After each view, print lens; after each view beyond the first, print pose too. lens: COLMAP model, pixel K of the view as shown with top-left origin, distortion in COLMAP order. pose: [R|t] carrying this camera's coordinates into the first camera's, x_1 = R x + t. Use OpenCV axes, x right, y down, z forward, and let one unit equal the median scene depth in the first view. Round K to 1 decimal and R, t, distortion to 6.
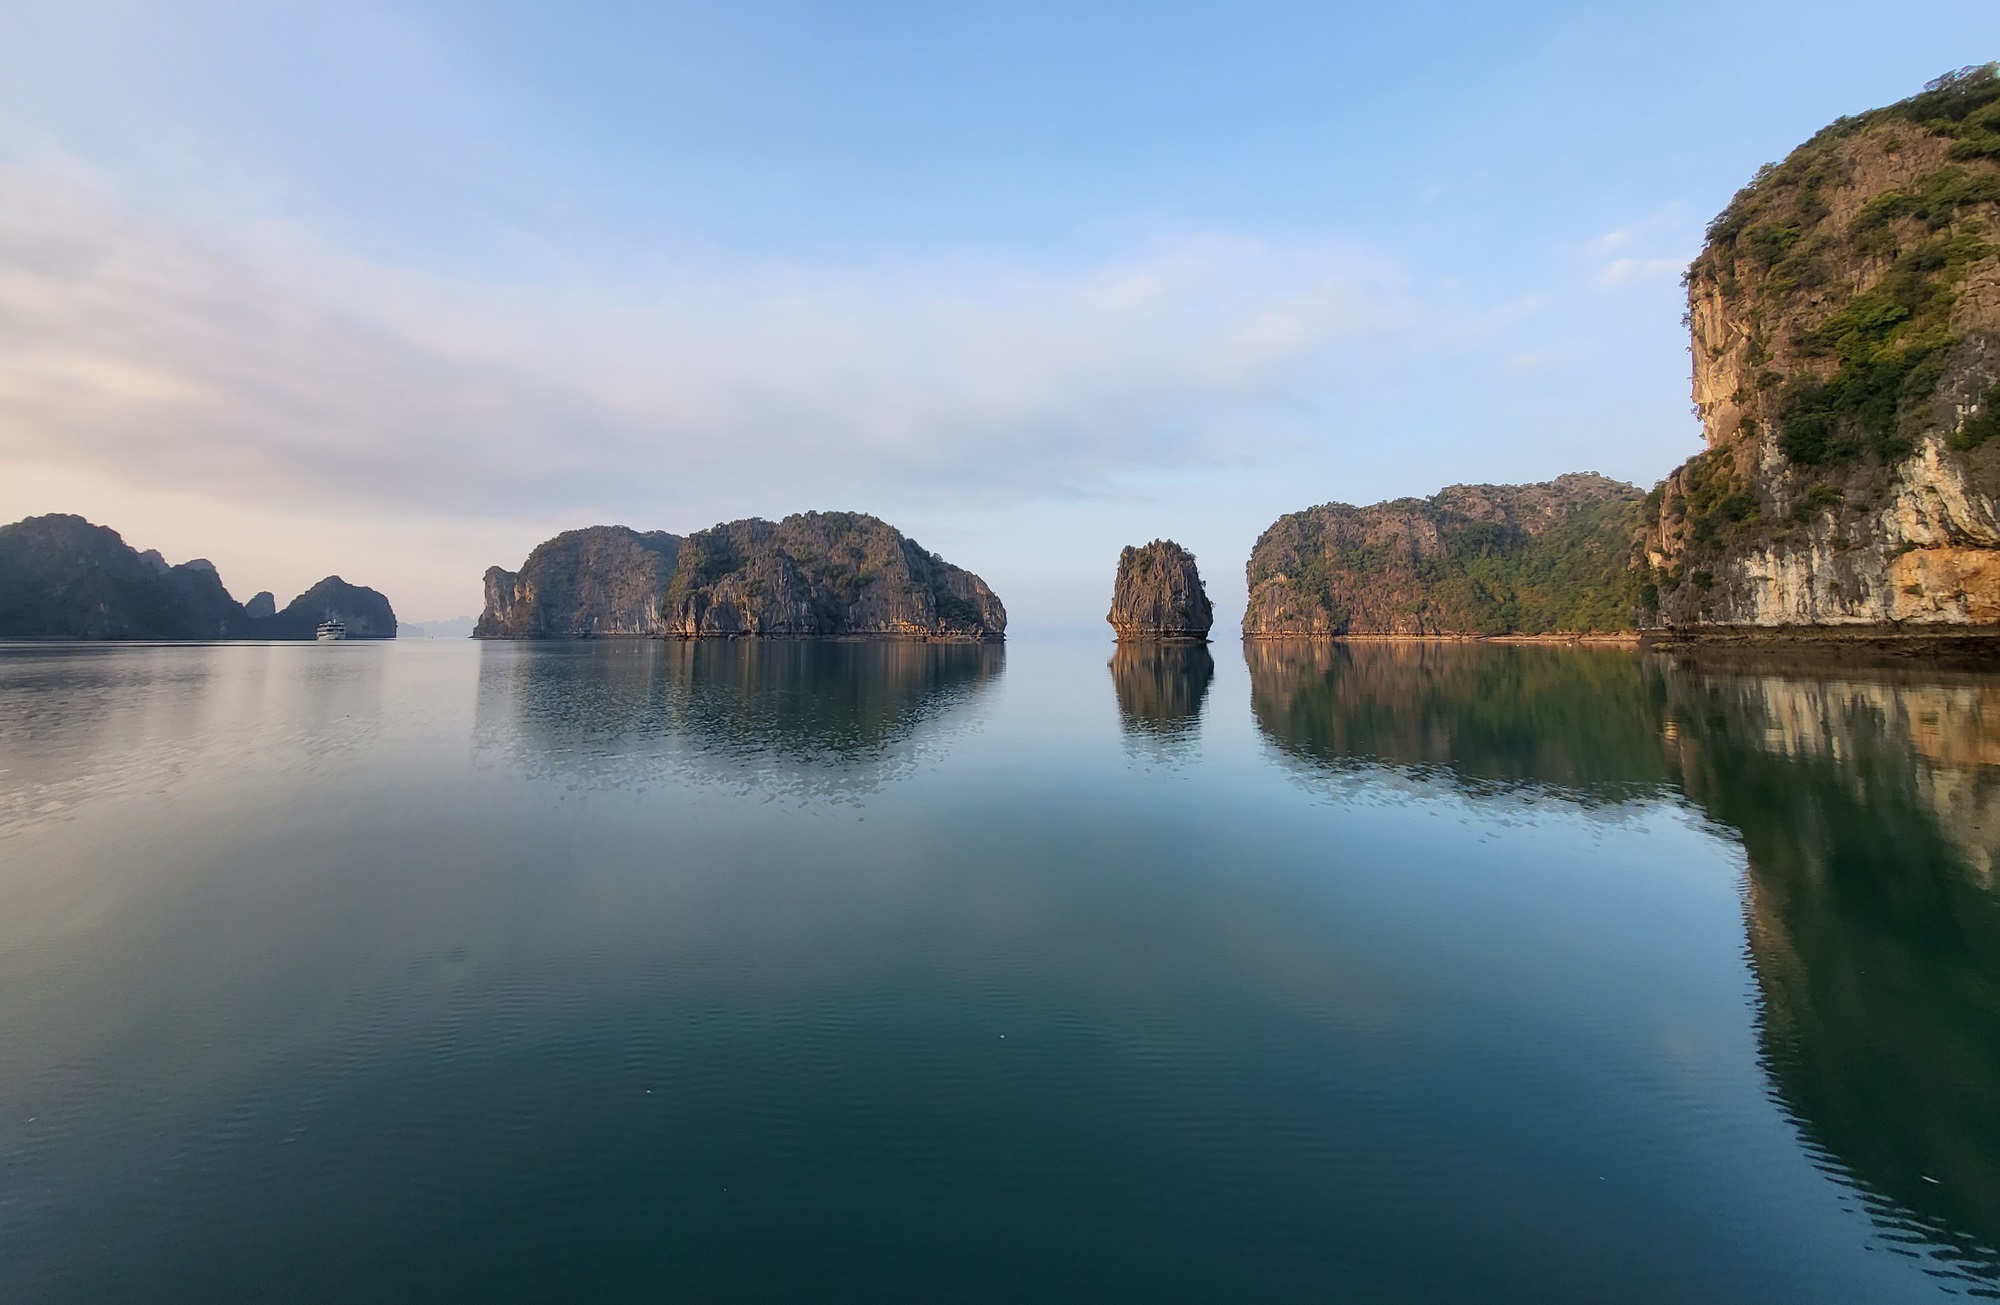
lens RADIAL K [[784.9, 0, 1004.0], [0, 784.9, 549.0], [0, 0, 1]] dist [0.002072, 0.000084]
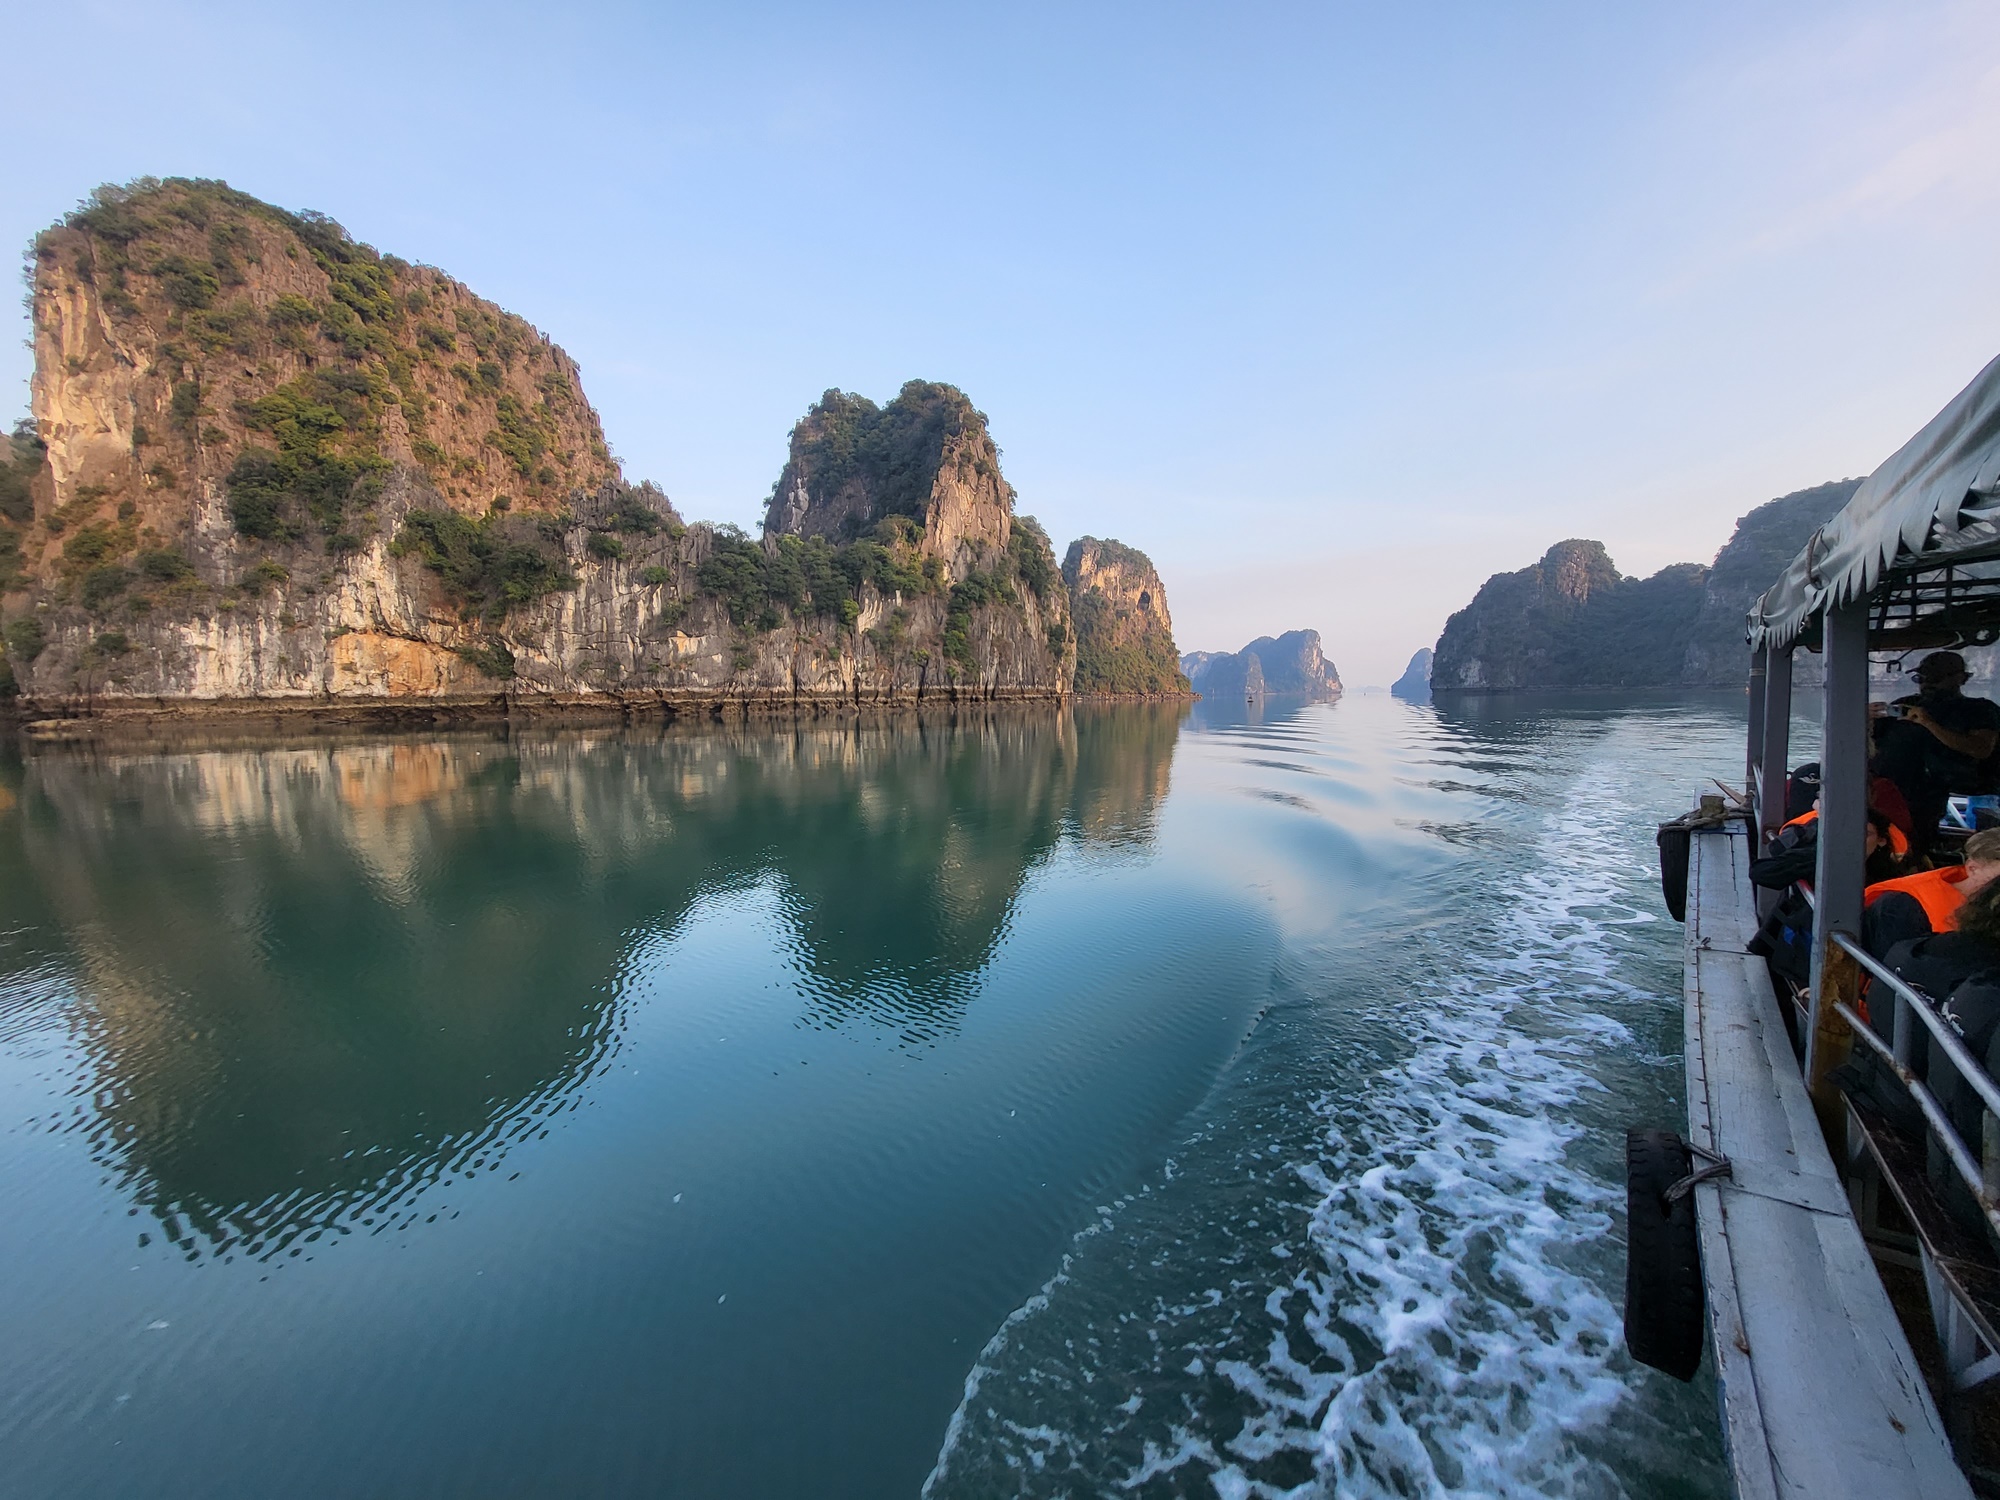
lens RADIAL K [[785.3, 0, 1004.2], [0, 785.3, 745.7], [0, 0, 1]] dist [0.000312, -0.000081]
pose [[-0.313617, -0.054578, 0.947980, -0.068490], [-0.087673, 0.995747, 0.028324, 0.012663], [-0.945493, -0.074229, -0.317068, 0.112152]]
